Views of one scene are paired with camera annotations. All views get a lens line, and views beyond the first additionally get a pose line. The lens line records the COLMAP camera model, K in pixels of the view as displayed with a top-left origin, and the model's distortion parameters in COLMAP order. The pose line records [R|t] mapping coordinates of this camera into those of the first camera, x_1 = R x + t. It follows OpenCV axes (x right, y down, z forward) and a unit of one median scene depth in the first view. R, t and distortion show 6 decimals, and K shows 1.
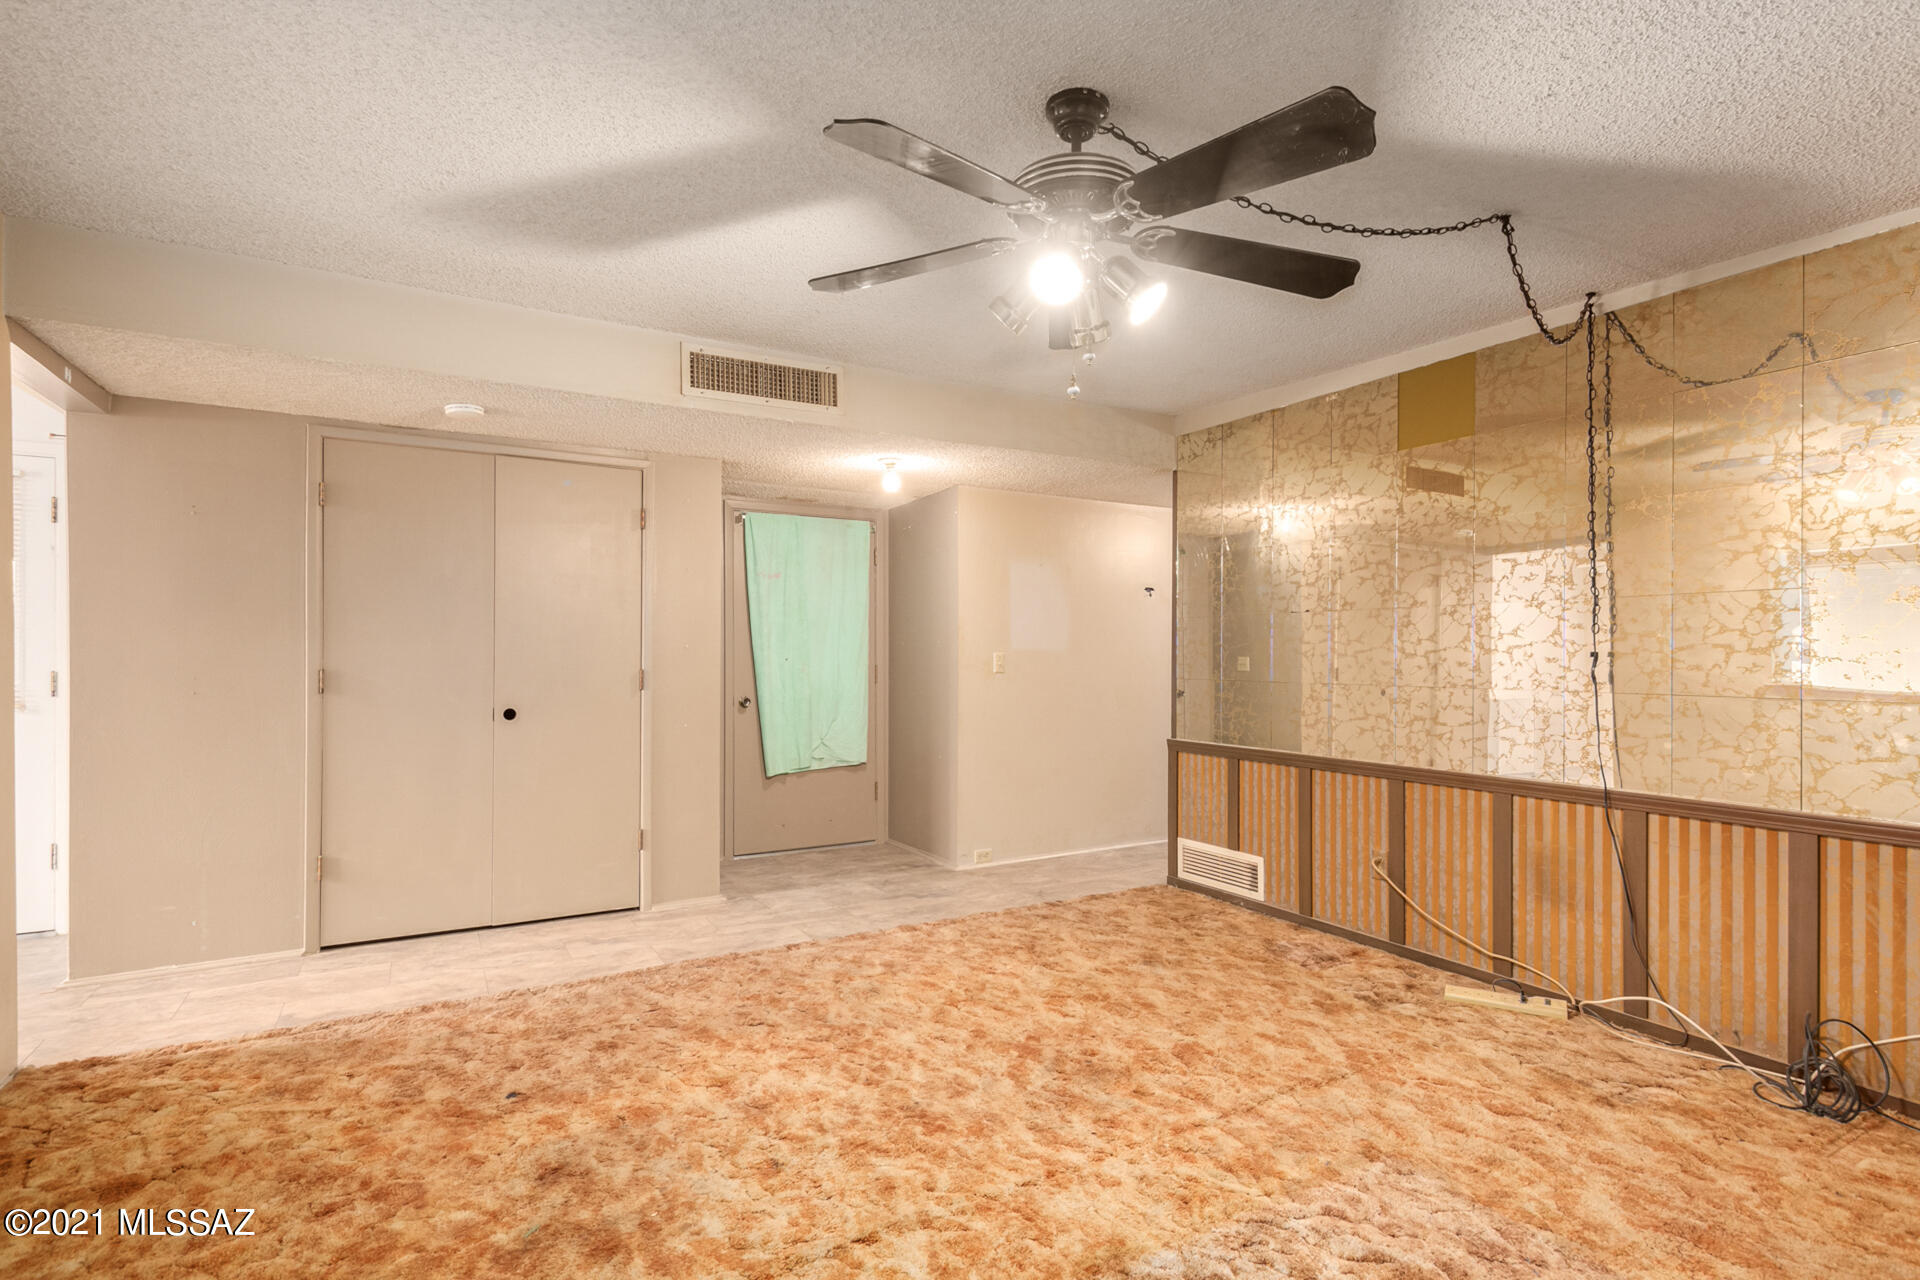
lens RADIAL K [[933.8, 0, 951.0], [0, 933.8, 655.2], [0, 0, 1]] dist [0.004912, -0.000752]
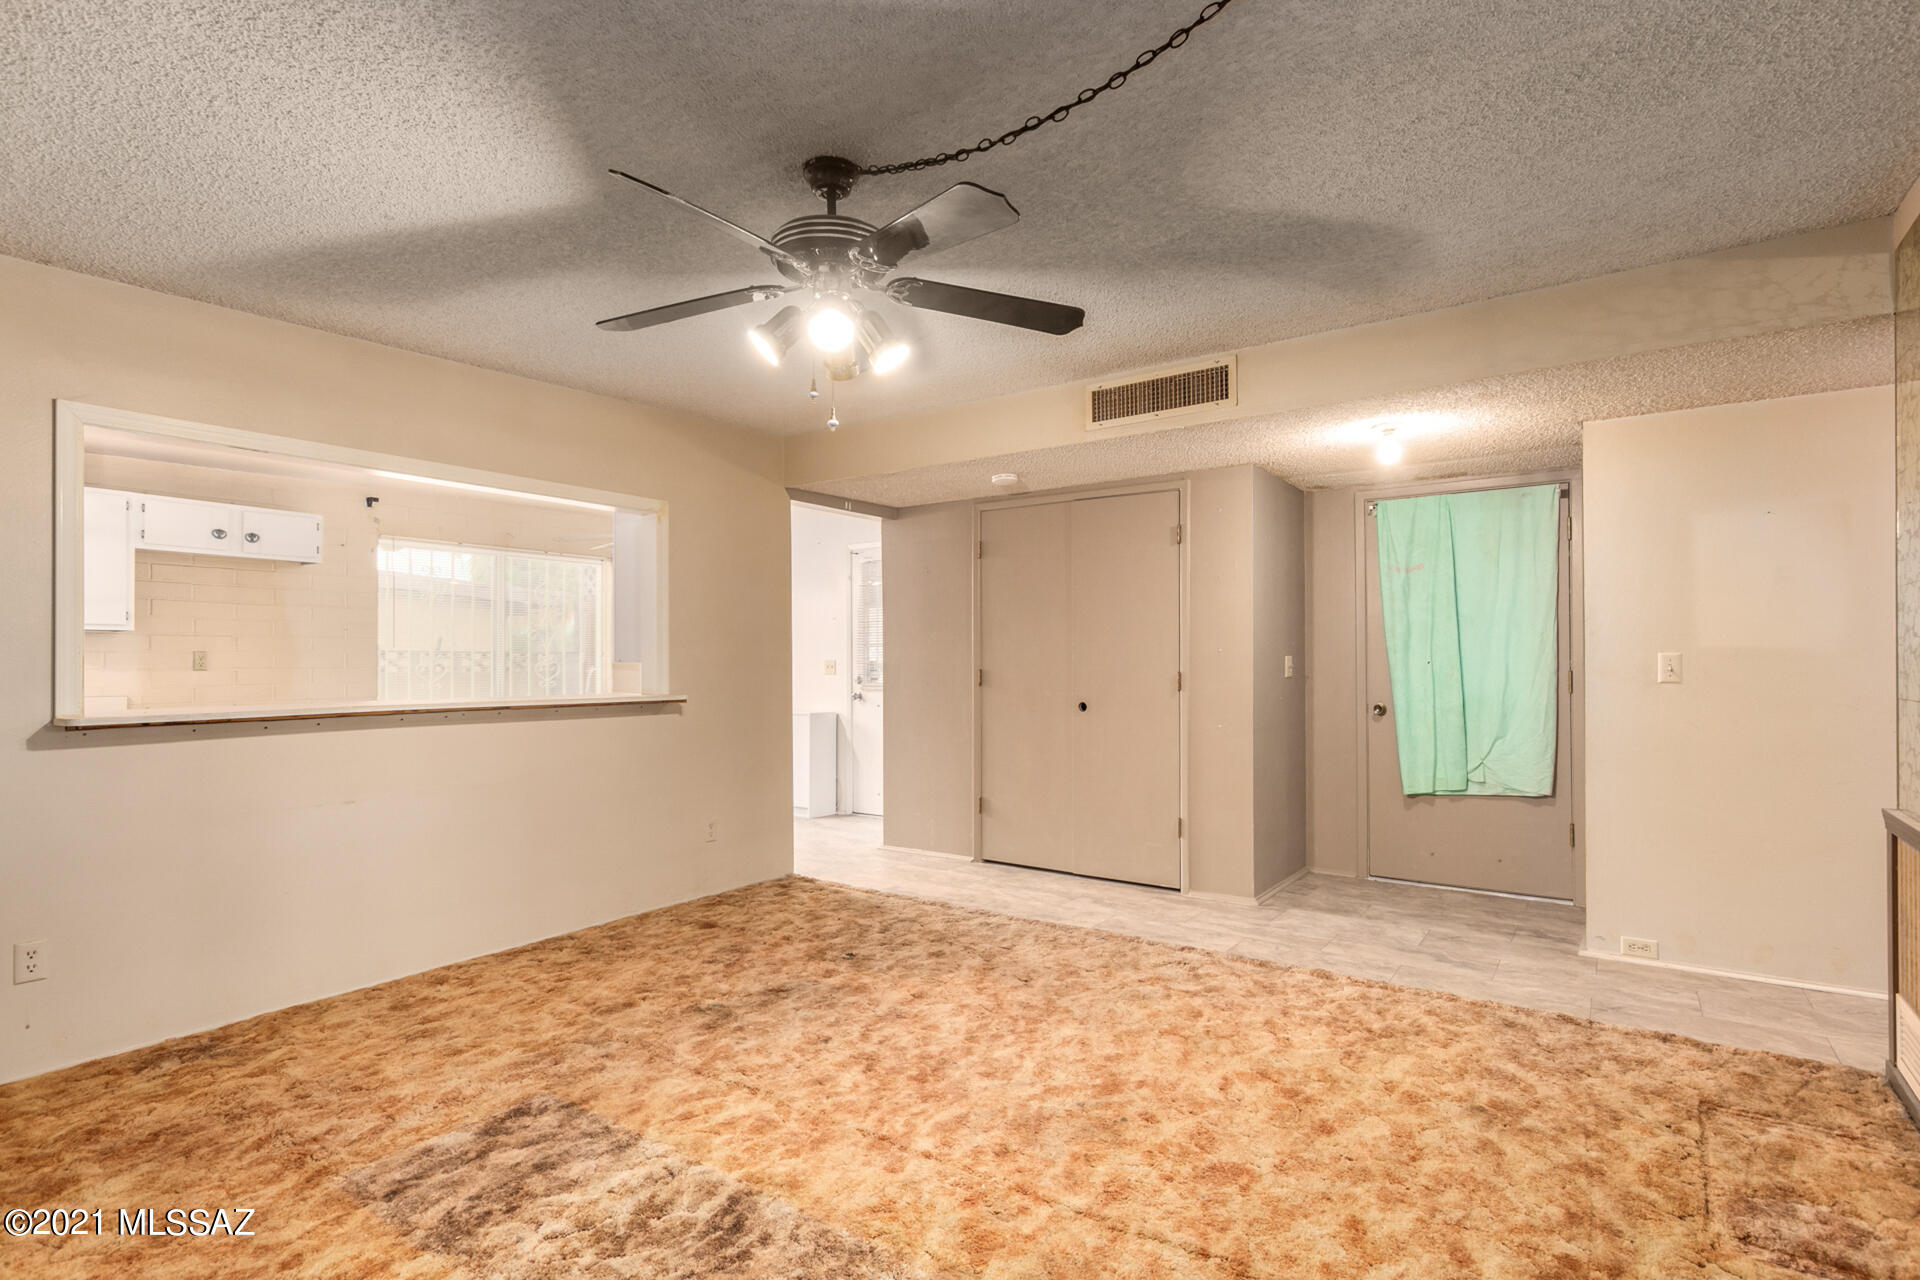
lens RADIAL K [[933.8, 0, 951.0], [0, 933.8, 655.2], [0, 0, 1]] dist [0.004912, -0.000752]
pose [[0.415717, -0.006315, -0.909472, 0.714171], [0.004892, 0.999977, -0.004708, -0.000664], [0.909481, -0.002492, 0.415738, 0.391328]]
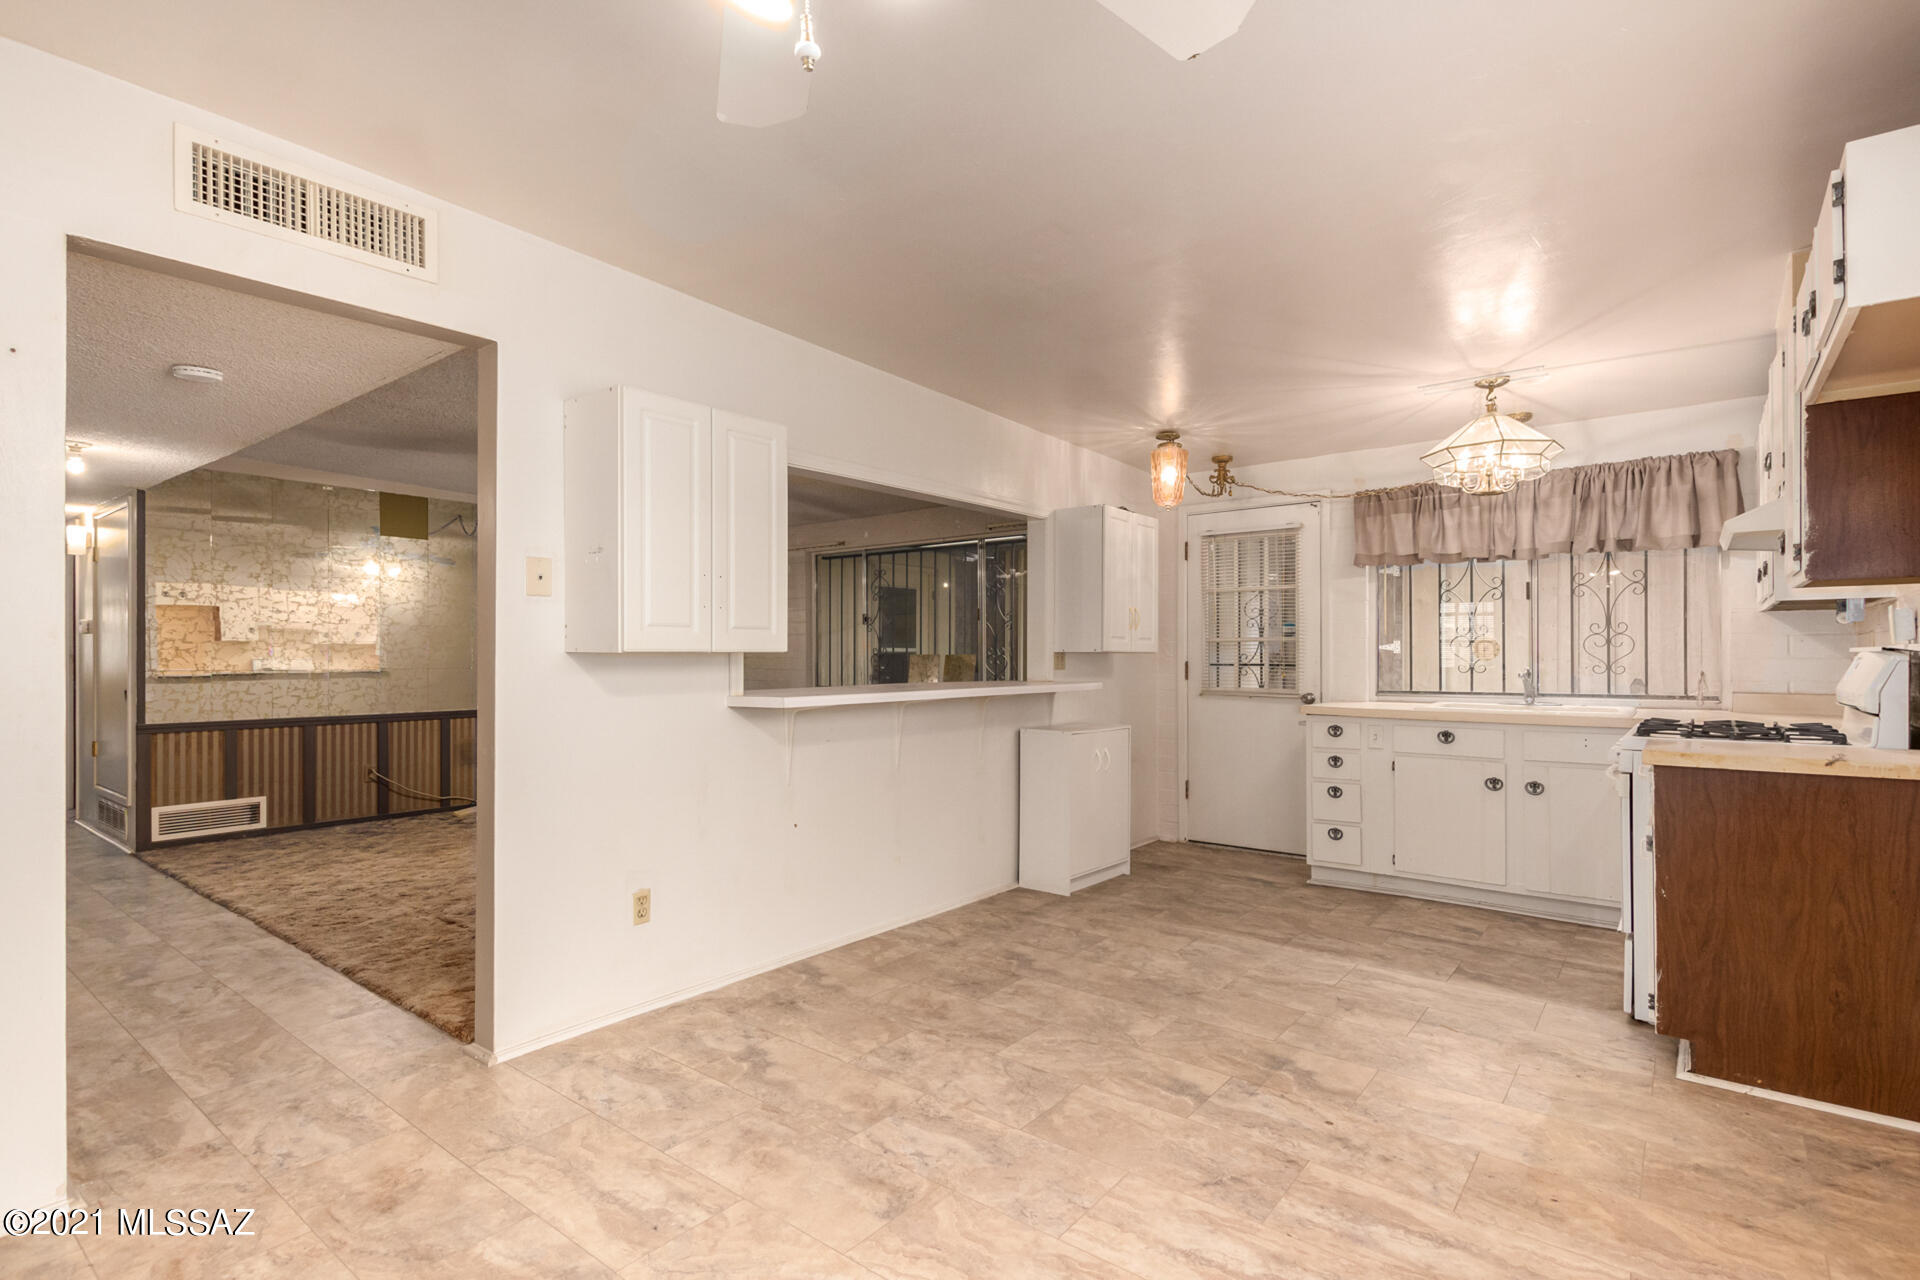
lens RADIAL K [[919.8, 0, 960.3], [0, 919.8, 653.4], [0, 0, 1]] dist [0.007959, -0.000592]
pose [[-0.379284, 0.000358, 0.925280, -1.695175], [0.000128, 1.000000, -0.000334, 0.004835], [-0.925280, -0.000008, -0.379284, 0.708218]]
